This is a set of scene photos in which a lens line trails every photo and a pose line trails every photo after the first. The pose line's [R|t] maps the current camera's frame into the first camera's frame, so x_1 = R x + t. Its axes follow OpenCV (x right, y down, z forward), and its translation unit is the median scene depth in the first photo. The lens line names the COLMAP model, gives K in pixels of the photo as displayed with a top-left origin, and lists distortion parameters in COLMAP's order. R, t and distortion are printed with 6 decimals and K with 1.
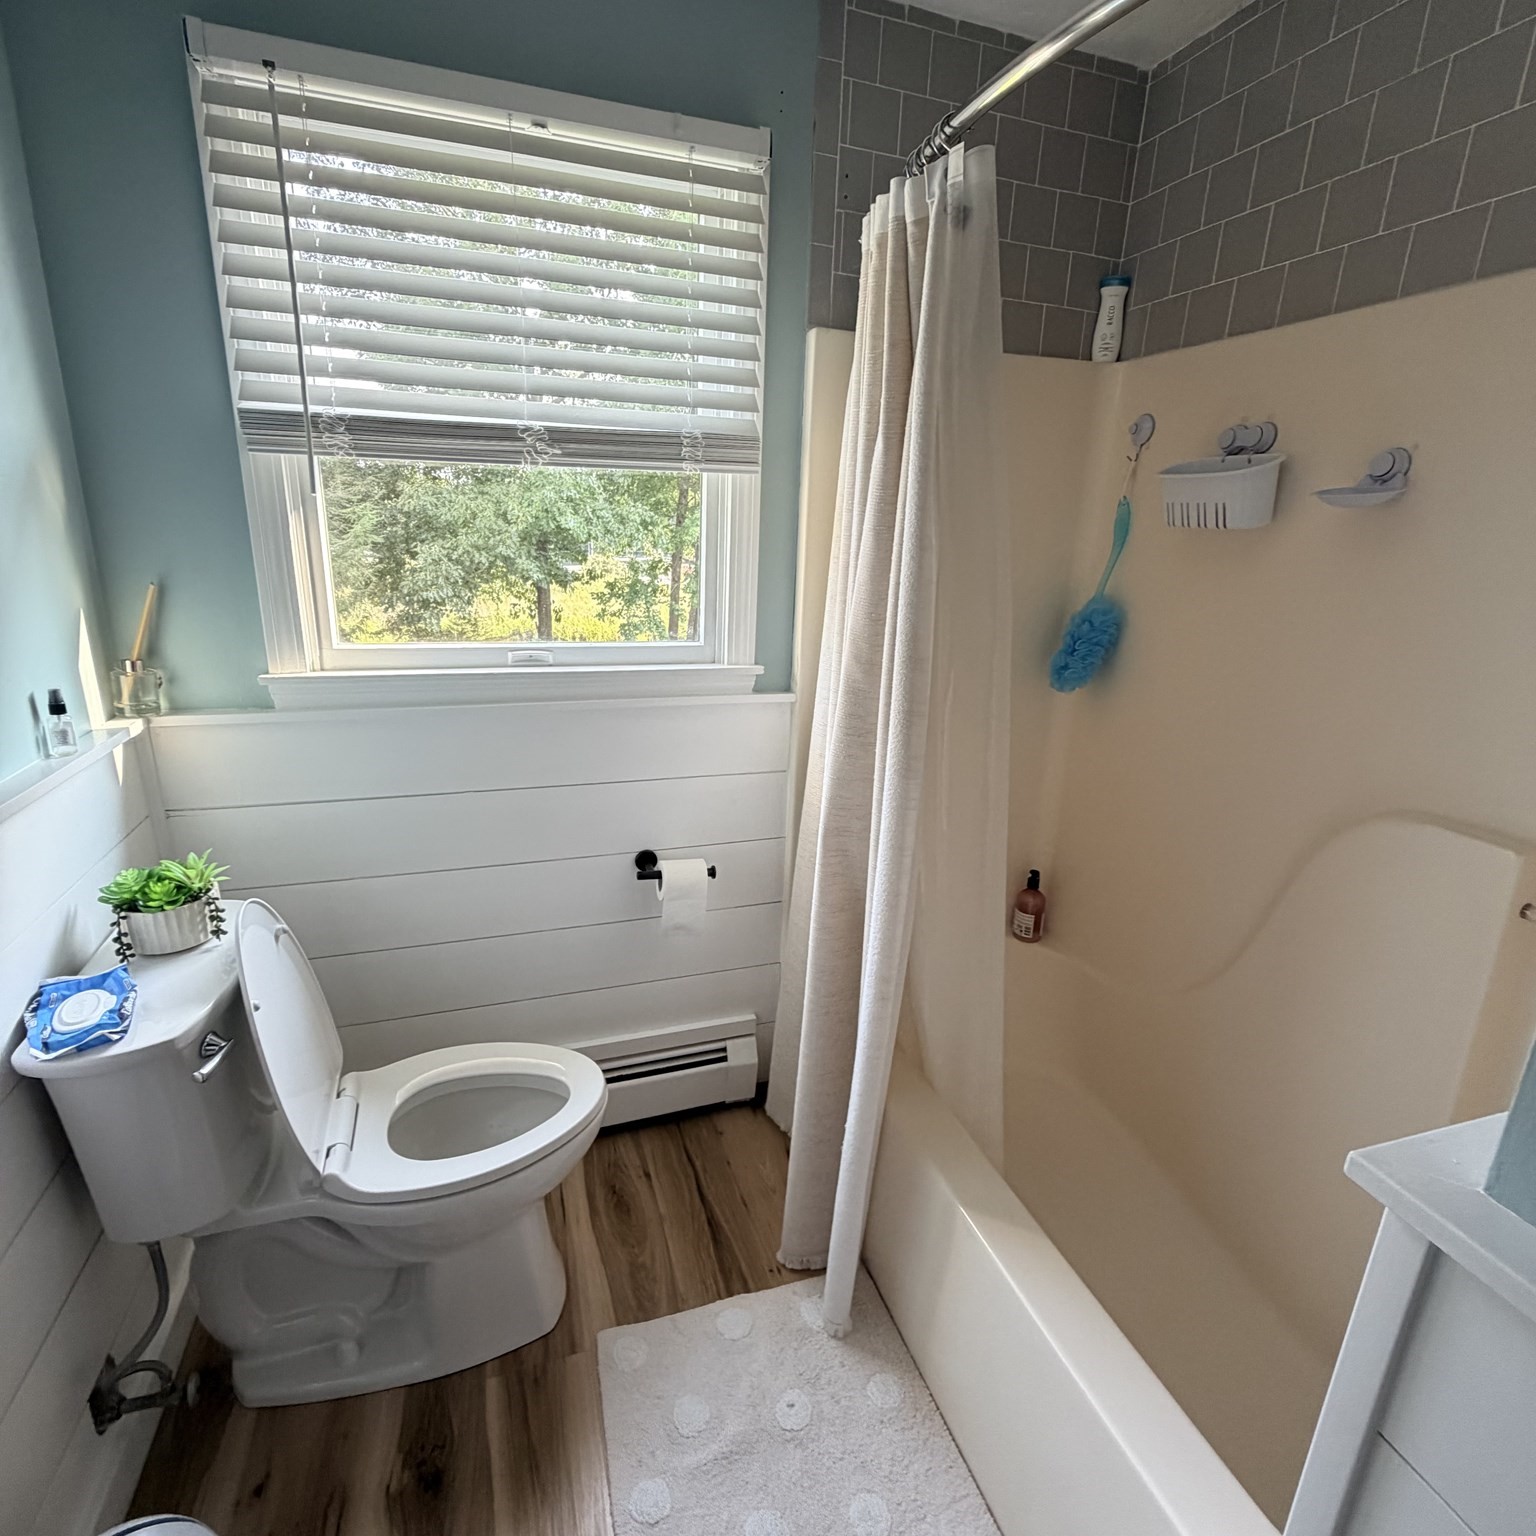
lens RADIAL K [[820.0, 0, 766.4], [0, 820.0, 762.2], [0, 0, 1]] dist [-0.001413, 0.000835]
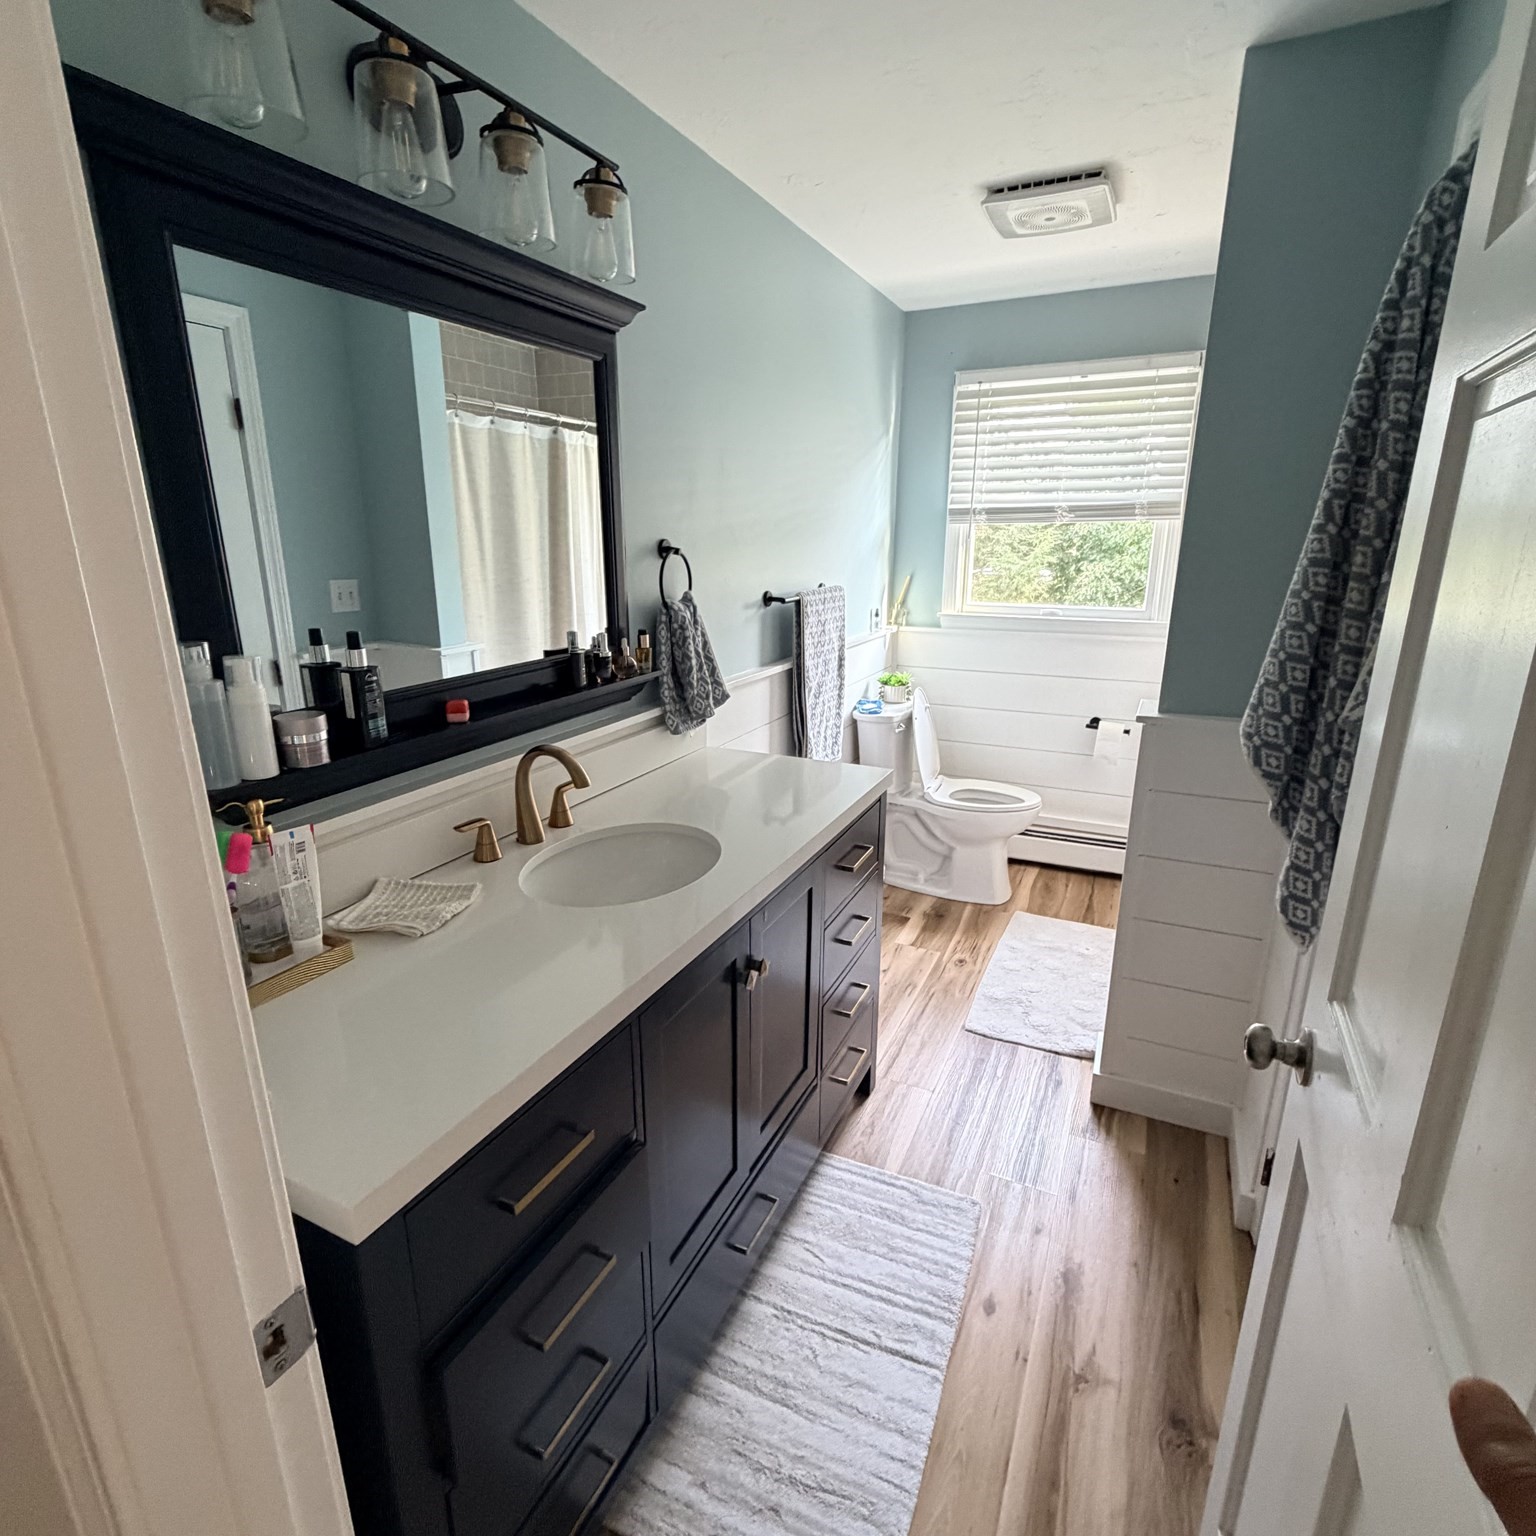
lens RADIAL K [[820.0, 0, 766.4], [0, 820.0, 762.2], [0, 0, 1]] dist [-0.001413, 0.000835]
pose [[0.717846, 0.151353, -0.679551, 0.796391], [-0.167294, 0.984984, 0.042659, 0.335292], [0.675803, 0.083063, 0.732387, -1.179008]]
